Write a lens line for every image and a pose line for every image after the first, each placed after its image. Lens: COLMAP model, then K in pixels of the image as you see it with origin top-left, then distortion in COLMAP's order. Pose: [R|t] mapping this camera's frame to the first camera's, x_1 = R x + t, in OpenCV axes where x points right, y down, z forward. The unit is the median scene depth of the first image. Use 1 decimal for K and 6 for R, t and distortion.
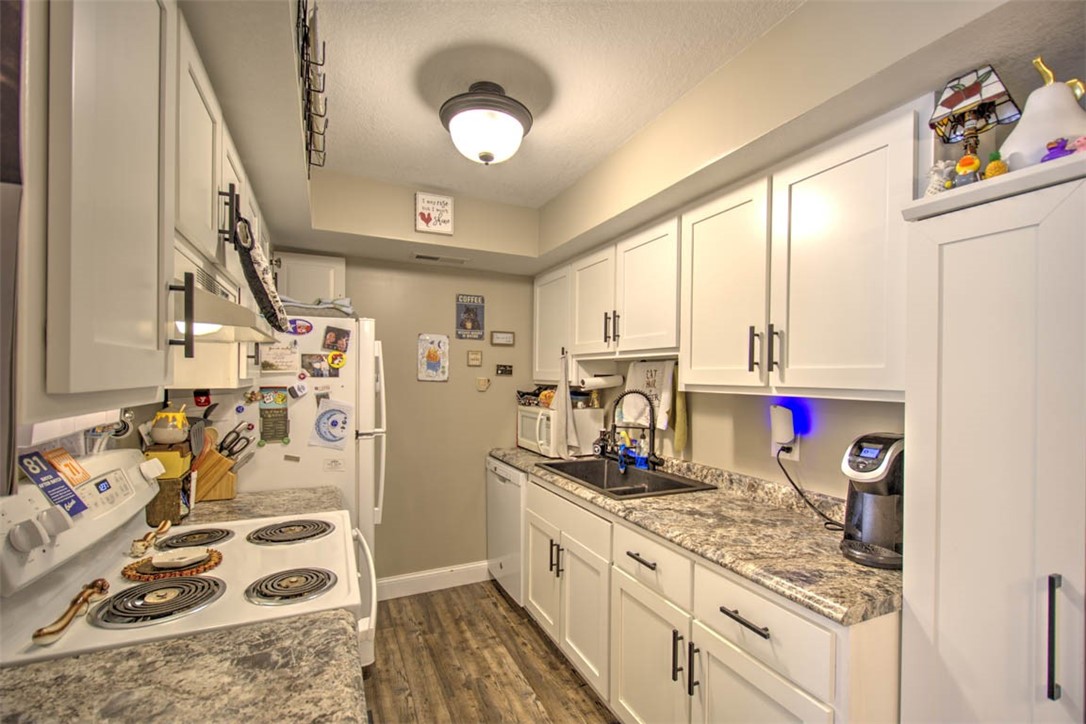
lens RADIAL K [[466.1, 0, 541.1], [0, 466.1, 374.7], [0, 0, 1]] dist [0.001201, 0.000230]
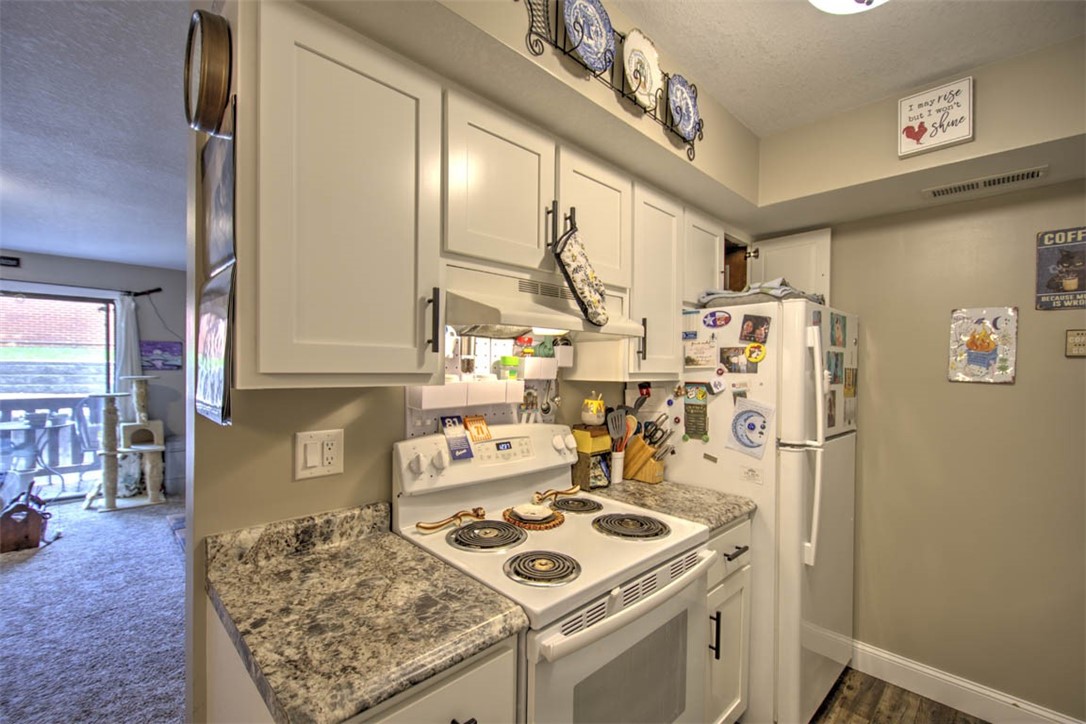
lens RADIAL K [[466.1, 0, 541.1], [0, 466.1, 374.7], [0, 0, 1]] dist [0.001201, 0.000230]
pose [[0.333473, 0.008776, -0.942719, 0.237376], [-0.009108, 0.999940, 0.006087, 0.006563], [0.942716, 0.006556, 0.333533, 0.341579]]
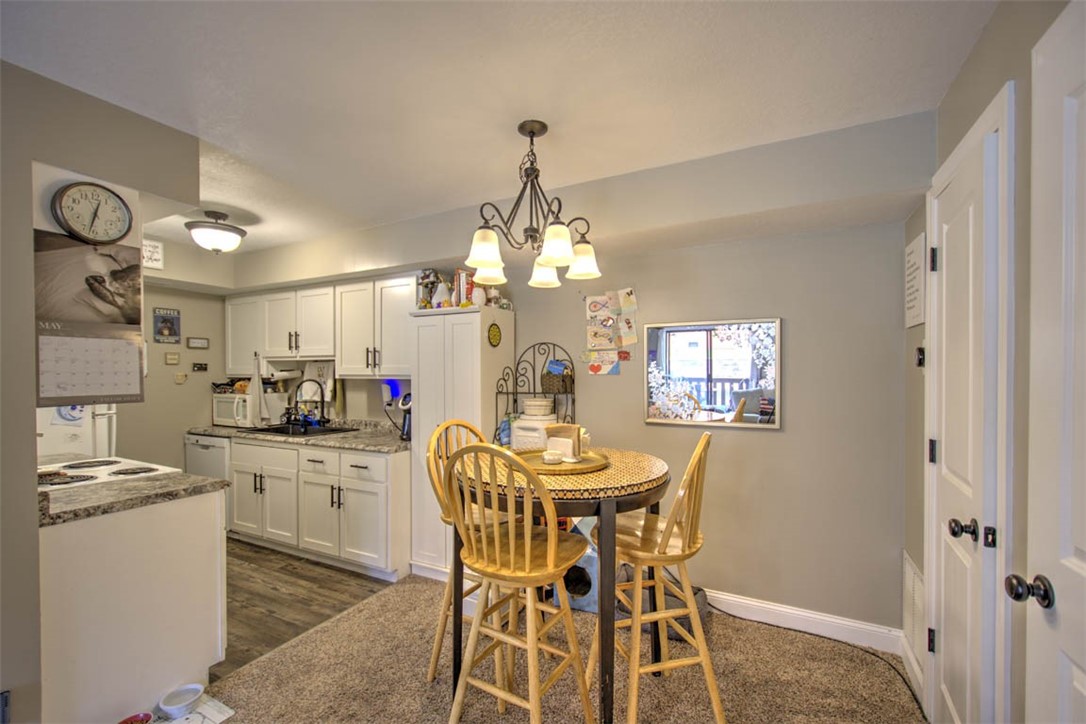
lens RADIAL K [[466.1, 0, 541.1], [0, 466.1, 374.7], [0, 0, 1]] dist [0.001201, 0.000230]
pose [[0.791361, -0.020403, 0.611009, -0.188235], [0.010398, 0.999748, 0.019916, -0.007902], [-0.611261, -0.009407, 0.791373, -0.945968]]
